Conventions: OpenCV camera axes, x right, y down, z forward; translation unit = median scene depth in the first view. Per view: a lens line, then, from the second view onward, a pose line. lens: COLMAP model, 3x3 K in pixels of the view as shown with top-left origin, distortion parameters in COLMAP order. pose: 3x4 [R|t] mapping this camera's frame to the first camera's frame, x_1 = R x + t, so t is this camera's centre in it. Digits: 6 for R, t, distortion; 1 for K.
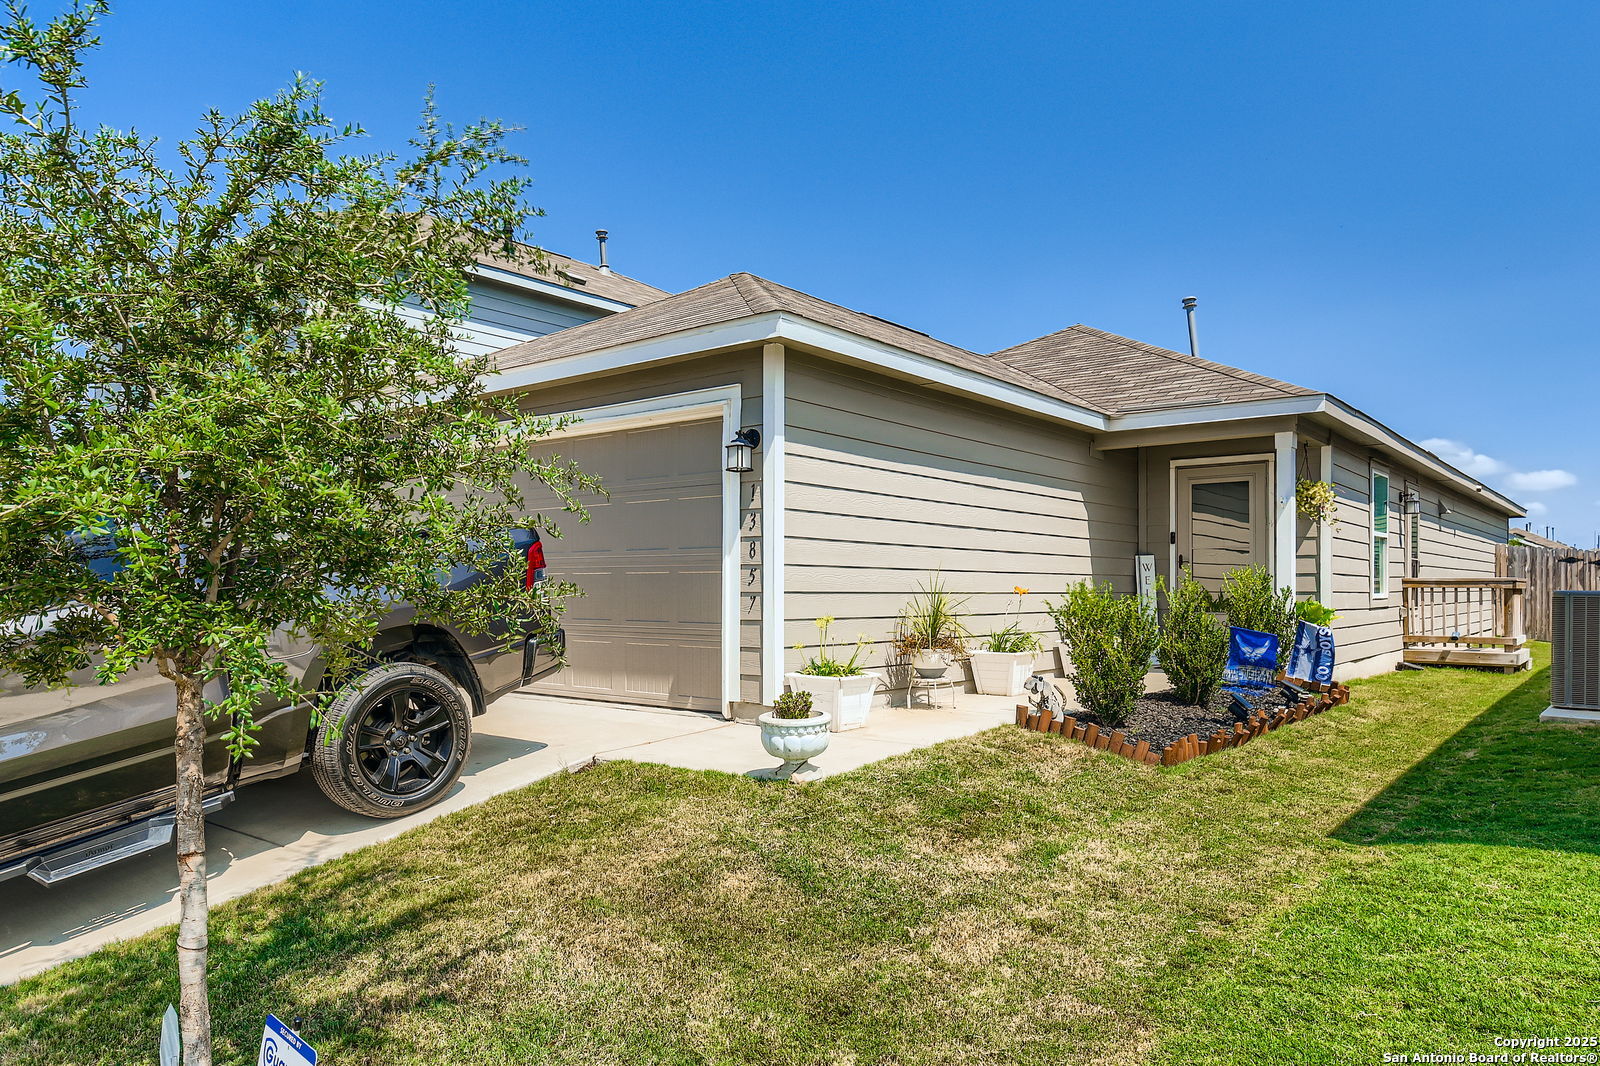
lens RADIAL K [[1045.9, 0, 787.2], [0, 1045.9, 570.8], [0, 0, 1]] dist [0.002033, -0.001218]
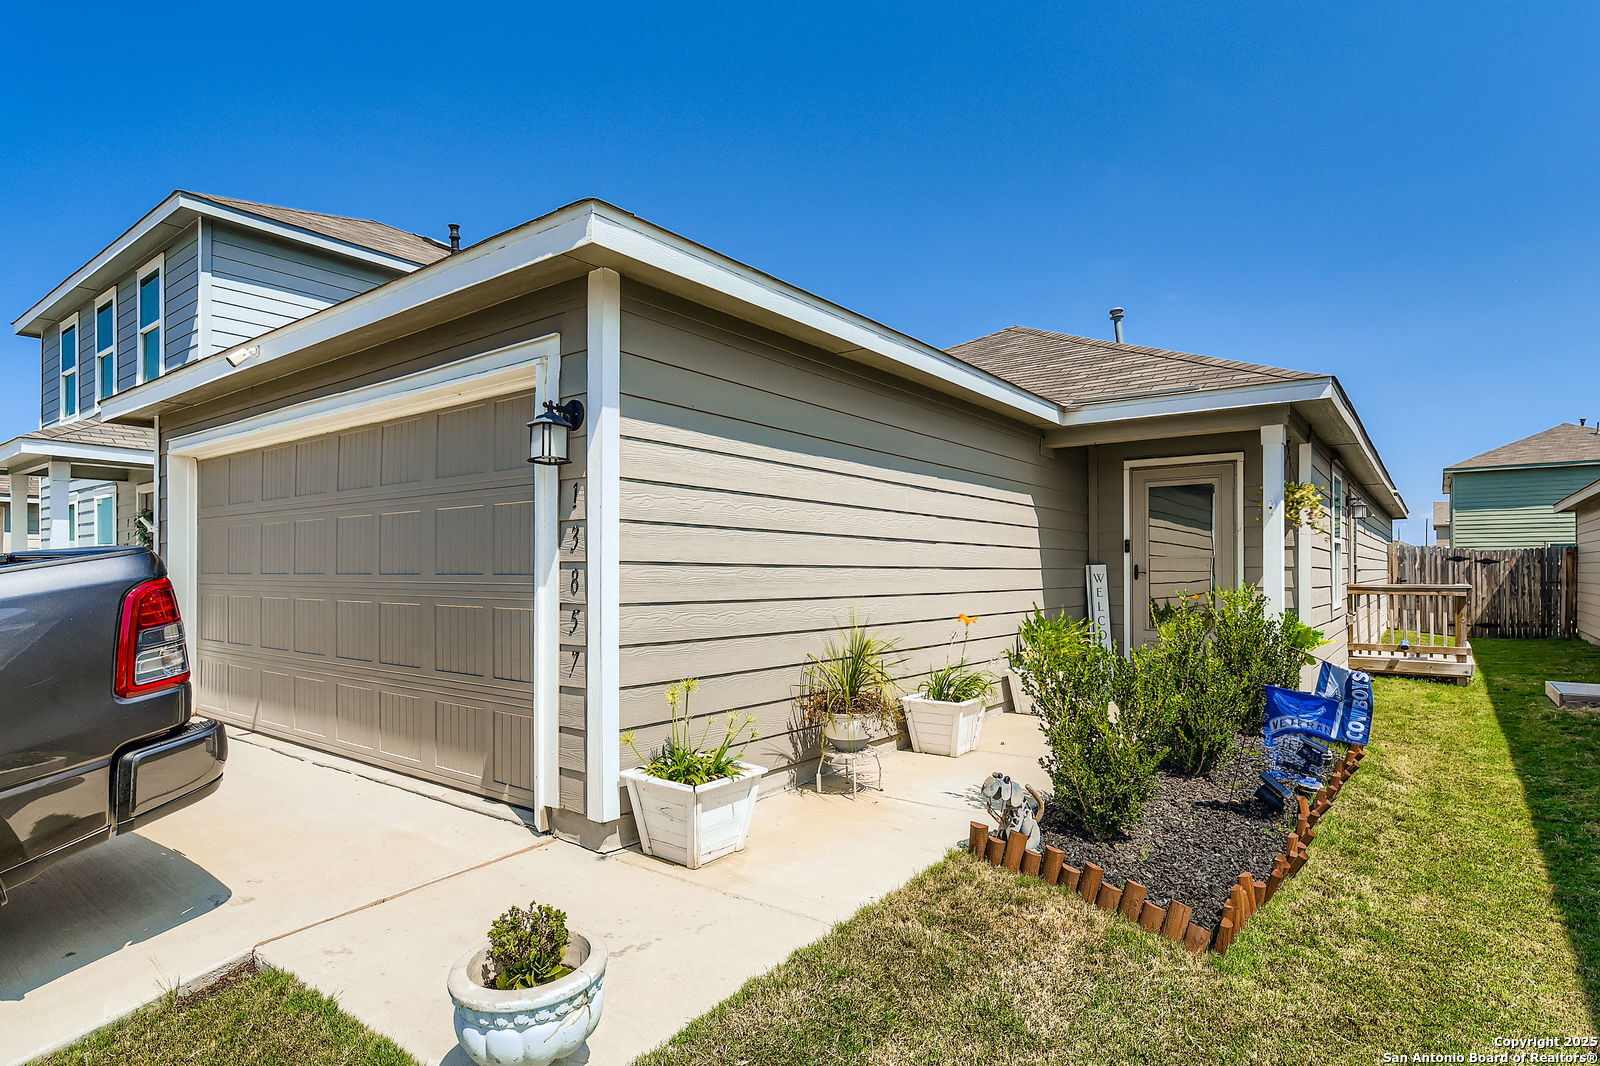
lens RADIAL K [[838.1, 0, 800.8], [0, 838.1, 549.3], [0, 0, 1]] dist [-0.001164, 0.000325]
pose [[0.999085, -0.000586, 0.042758, 0.077947], [0.001000, 0.999953, -0.009653, -0.031477], [-0.042750, 0.009687, 0.999039, 0.410734]]
